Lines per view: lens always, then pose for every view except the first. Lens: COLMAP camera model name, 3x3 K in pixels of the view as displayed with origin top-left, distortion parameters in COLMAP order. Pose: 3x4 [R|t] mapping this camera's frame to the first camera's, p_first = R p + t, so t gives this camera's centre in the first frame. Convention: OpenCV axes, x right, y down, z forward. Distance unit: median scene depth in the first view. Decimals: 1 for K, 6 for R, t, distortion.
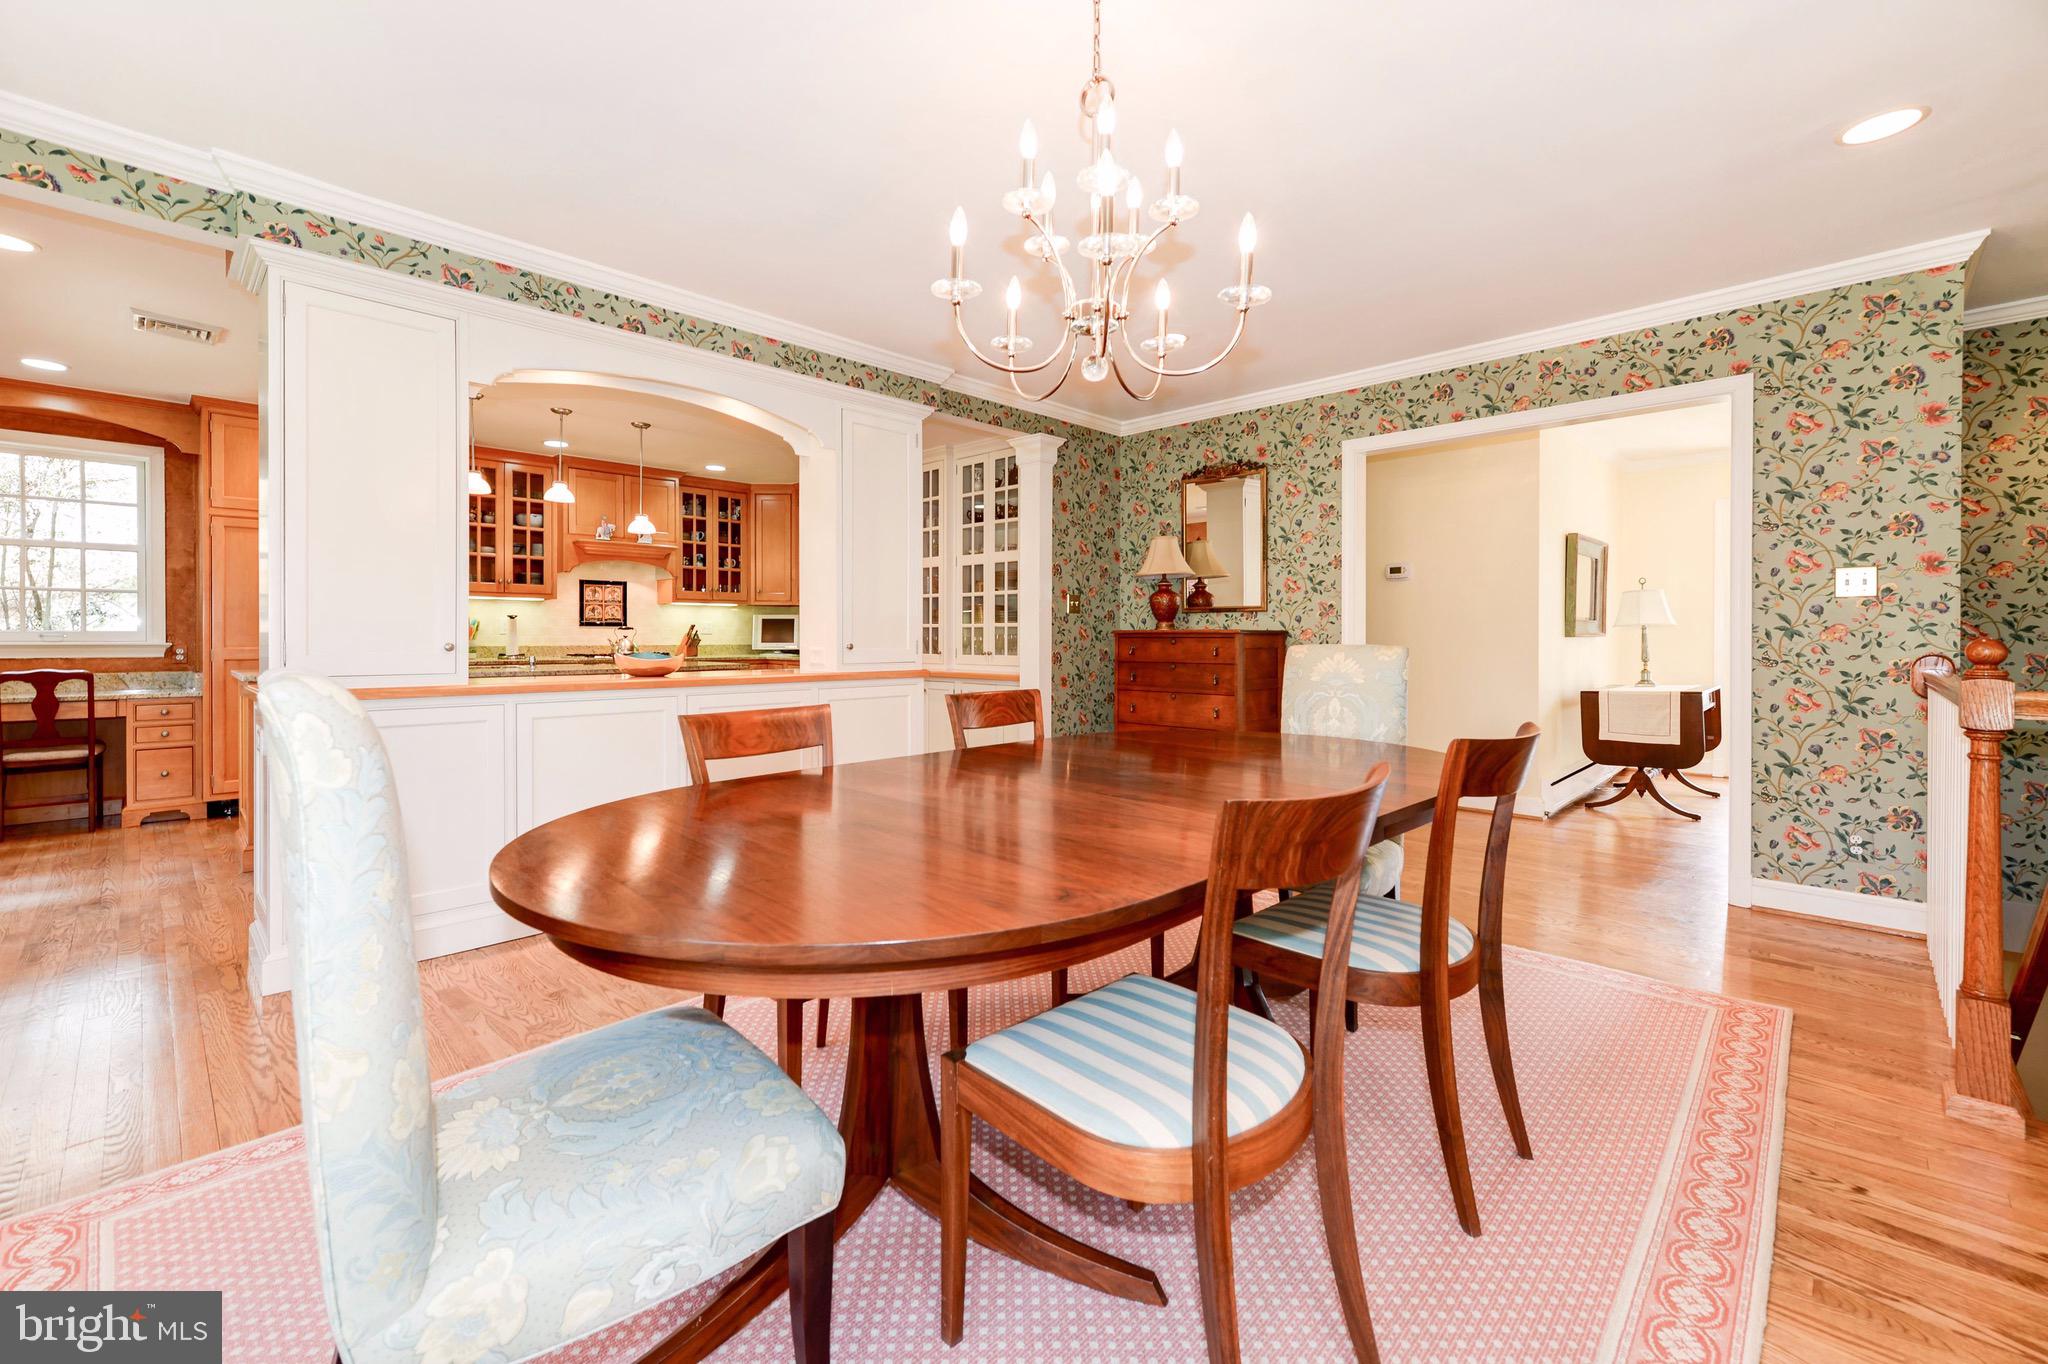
lens RADIAL K [[863.2, 0, 1020.4], [0, 863.2, 648.3], [0, 0, 1]] dist [0.015309, -0.013405]
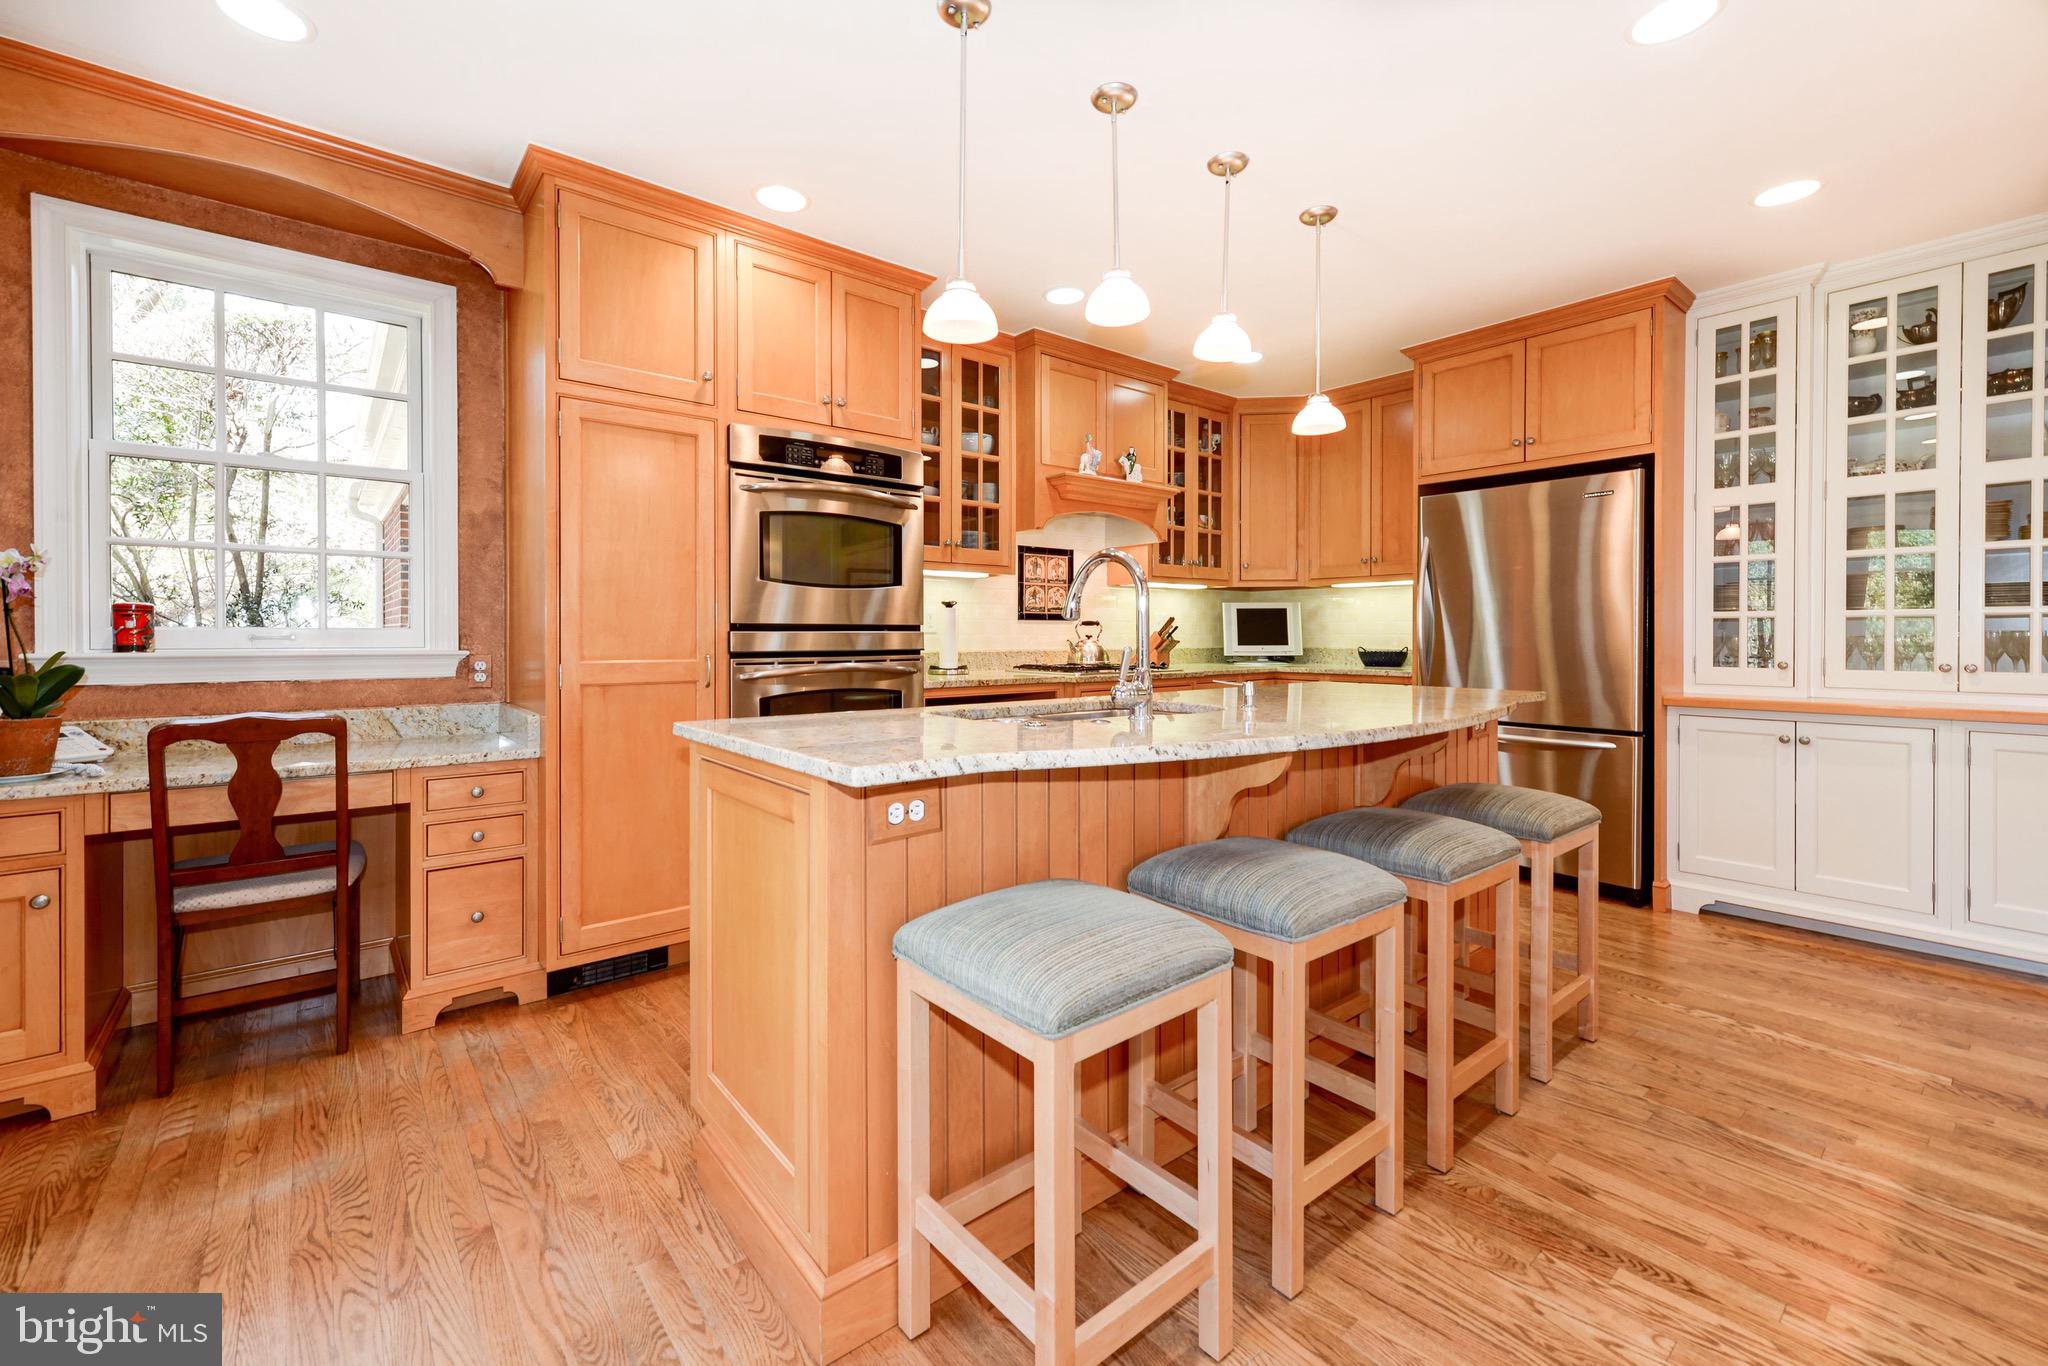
lens RADIAL K [[862.2, 0, 1034.5], [0, 862.2, 652.0], [0, 0, 1]] dist [-0.008086, 0.000179]
pose [[0.993561, -0.000174, -0.113298, -0.566873], [0.000943, 0.999977, 0.006730, -0.008671], [0.113294, -0.006793, 0.993538, 0.505062]]
